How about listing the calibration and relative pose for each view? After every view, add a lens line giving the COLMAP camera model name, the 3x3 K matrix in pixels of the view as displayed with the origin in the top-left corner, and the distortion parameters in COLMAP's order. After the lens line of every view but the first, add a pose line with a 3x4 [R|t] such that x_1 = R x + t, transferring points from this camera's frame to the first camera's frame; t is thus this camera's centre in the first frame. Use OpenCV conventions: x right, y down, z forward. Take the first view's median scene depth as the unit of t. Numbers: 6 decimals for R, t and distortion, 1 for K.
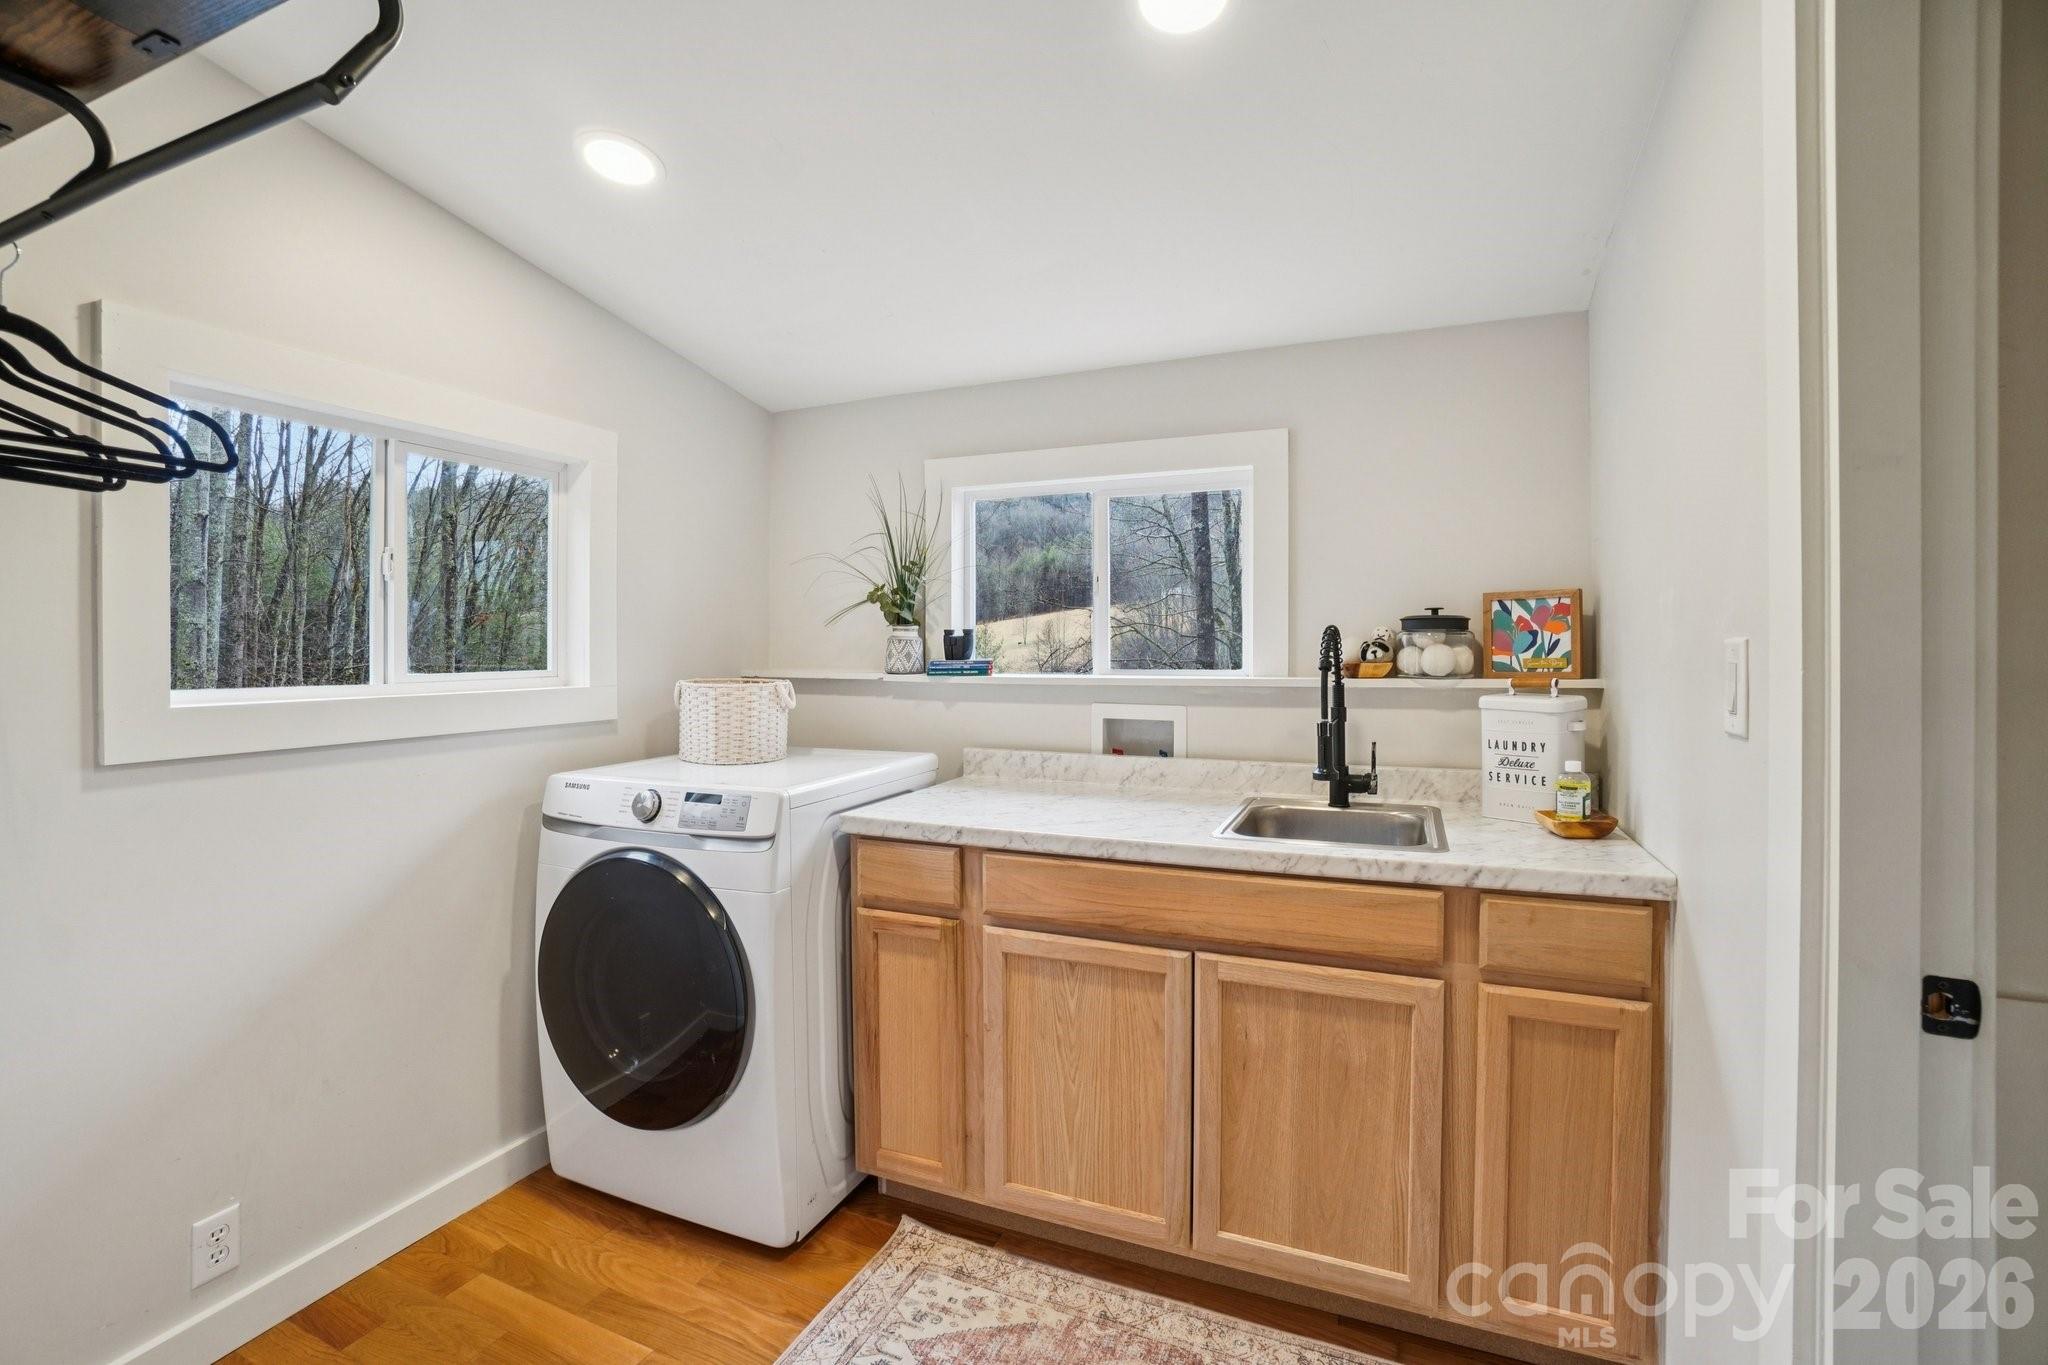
lens RADIAL K [[912.3, 0, 1019.9], [0, 912.3, 644.1], [0, 0, 1]] dist [-0.063931, 0.022484]
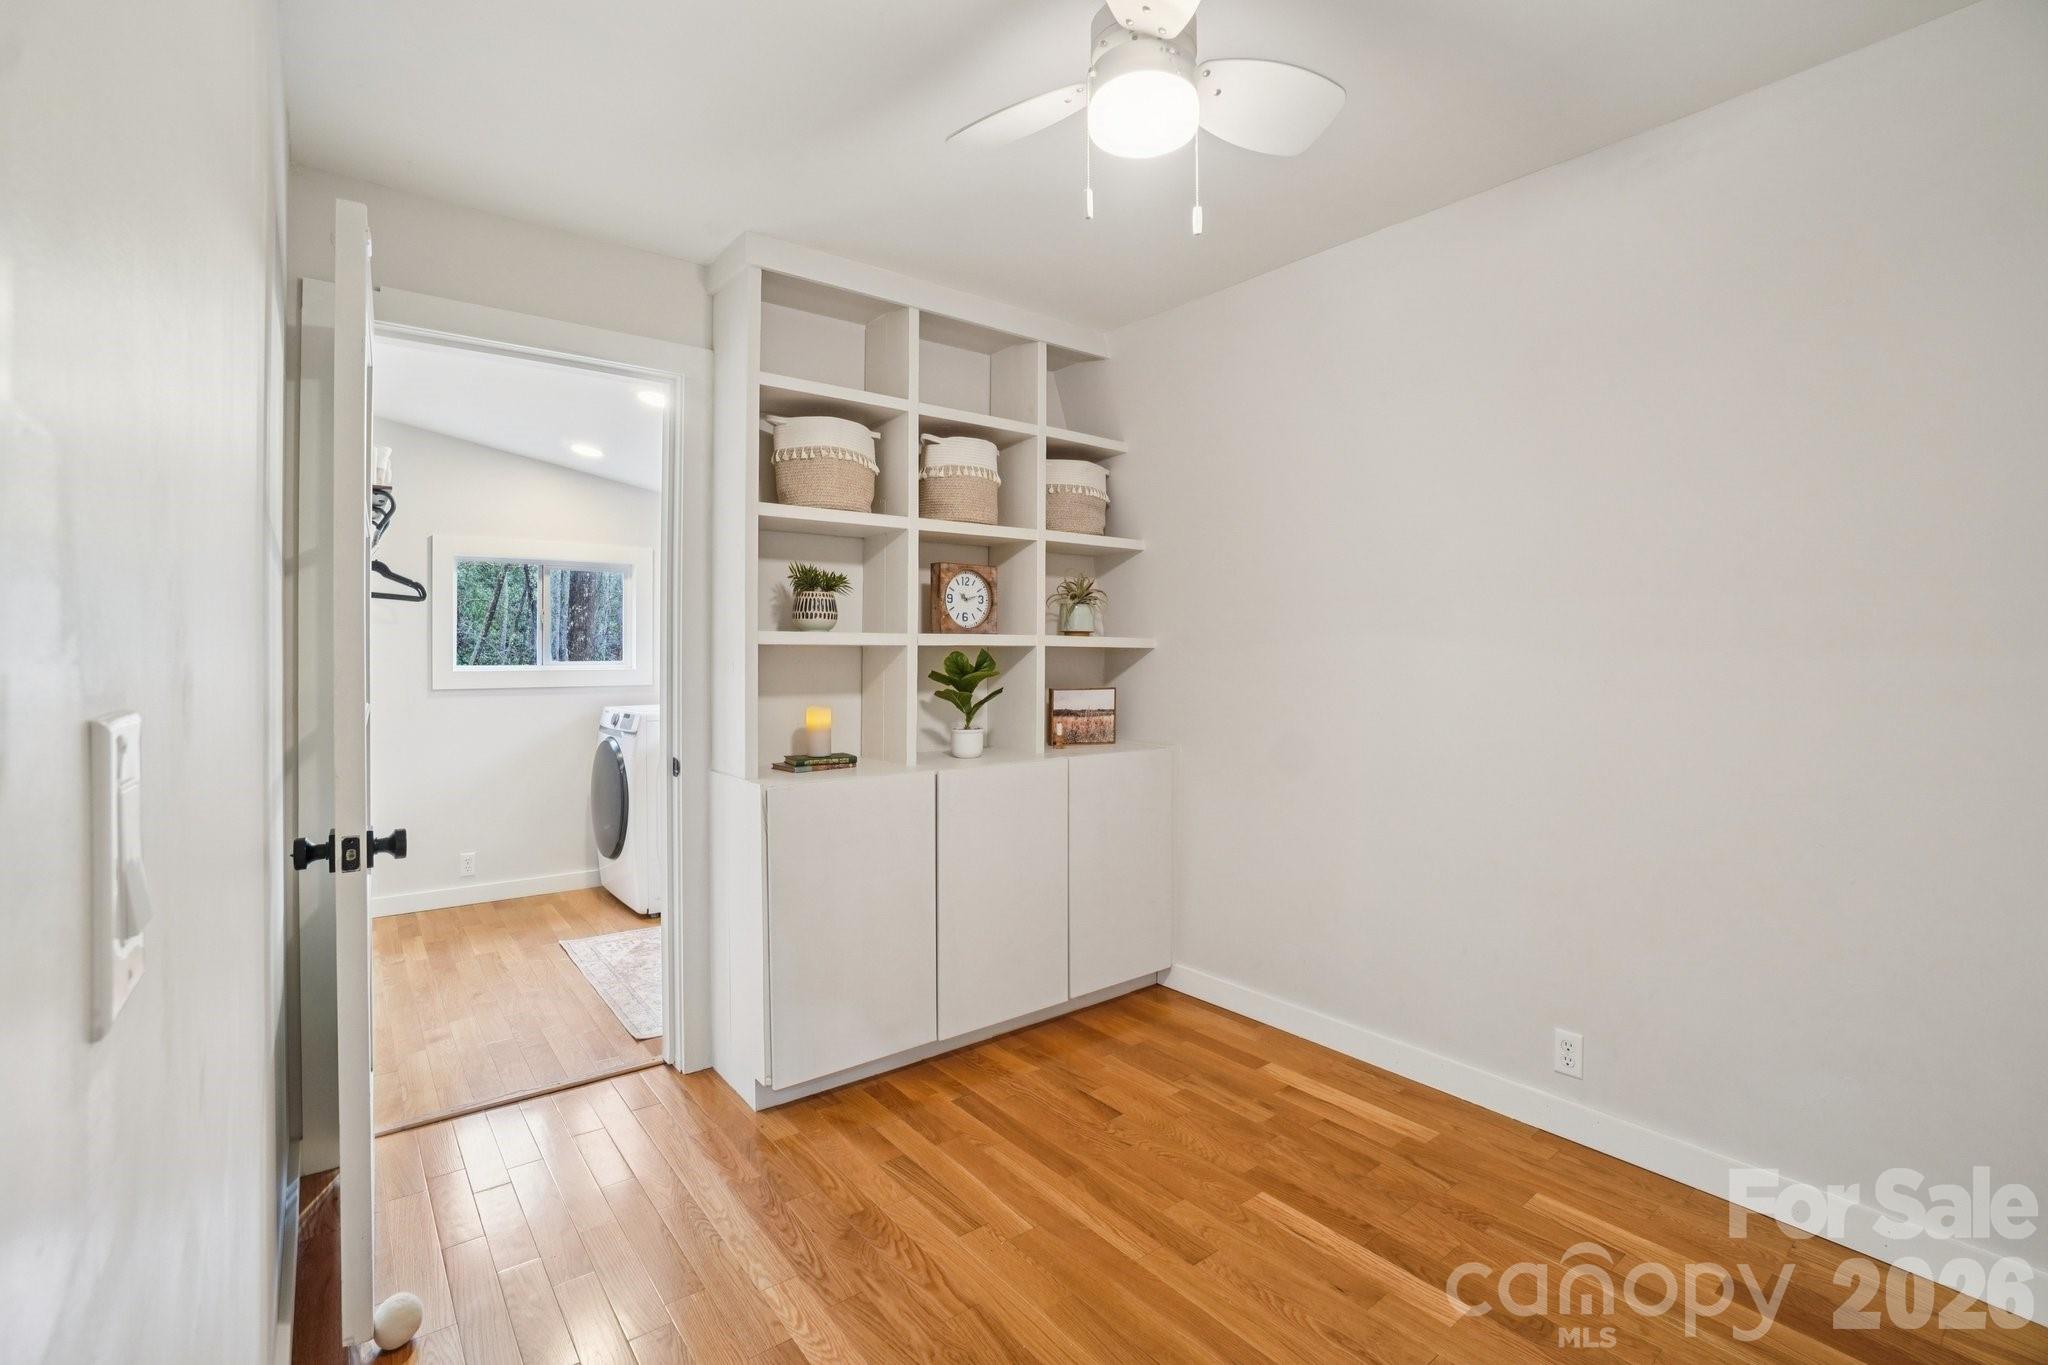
lens RADIAL K [[912.3, 0, 1019.8], [0, 912.3, 662.5], [0, 0, 1]] dist [-0.063931, 0.022484]
pose [[0.883392, 0.010888, -0.468507, 1.868077], [-0.004181, 0.999873, 0.015352, -0.007453], [0.468615, -0.011603, 0.883326, -0.648734]]
